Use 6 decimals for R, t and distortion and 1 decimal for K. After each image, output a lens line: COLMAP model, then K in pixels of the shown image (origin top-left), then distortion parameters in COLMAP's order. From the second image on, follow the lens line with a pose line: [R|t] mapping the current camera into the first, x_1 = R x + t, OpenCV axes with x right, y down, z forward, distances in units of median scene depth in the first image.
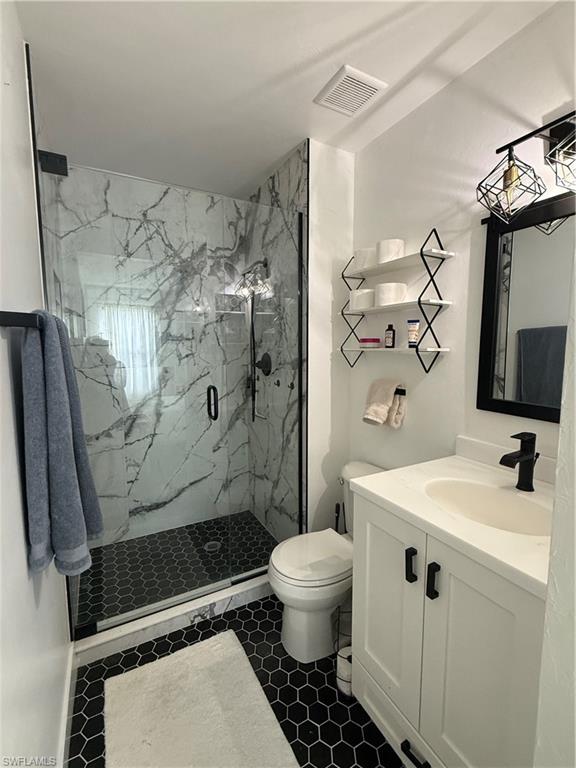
lens RADIAL K [[350.0, 0, 288.5], [0, 350.0, 382.1], [0, 0, 1]] dist [0.000945, -0.000159]
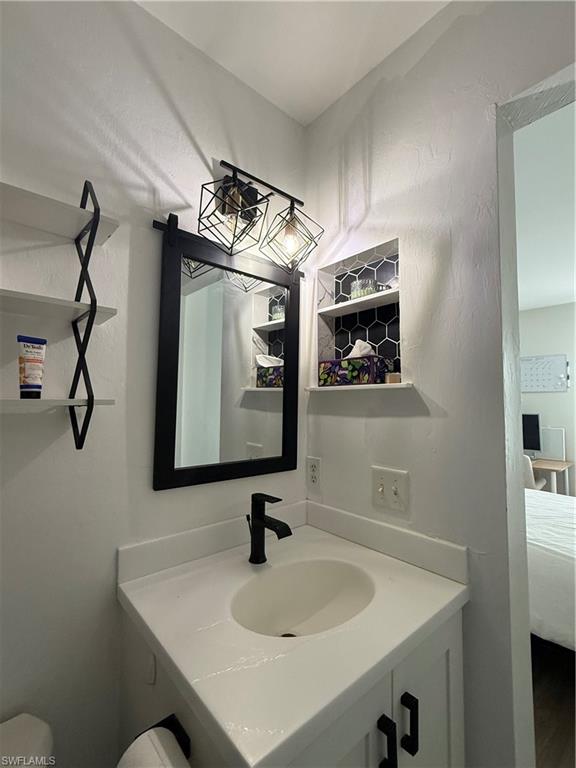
lens RADIAL K [[350.0, 0, 288.0], [0, 350.0, 383.1], [0, 0, 1]] dist [0.000945, -0.000159]
pose [[-0.218006, 0.056532, 0.974309, -0.176108], [0.095829, 0.994737, -0.036275, -0.078171], [-0.971231, 0.085459, -0.222276, 0.879007]]
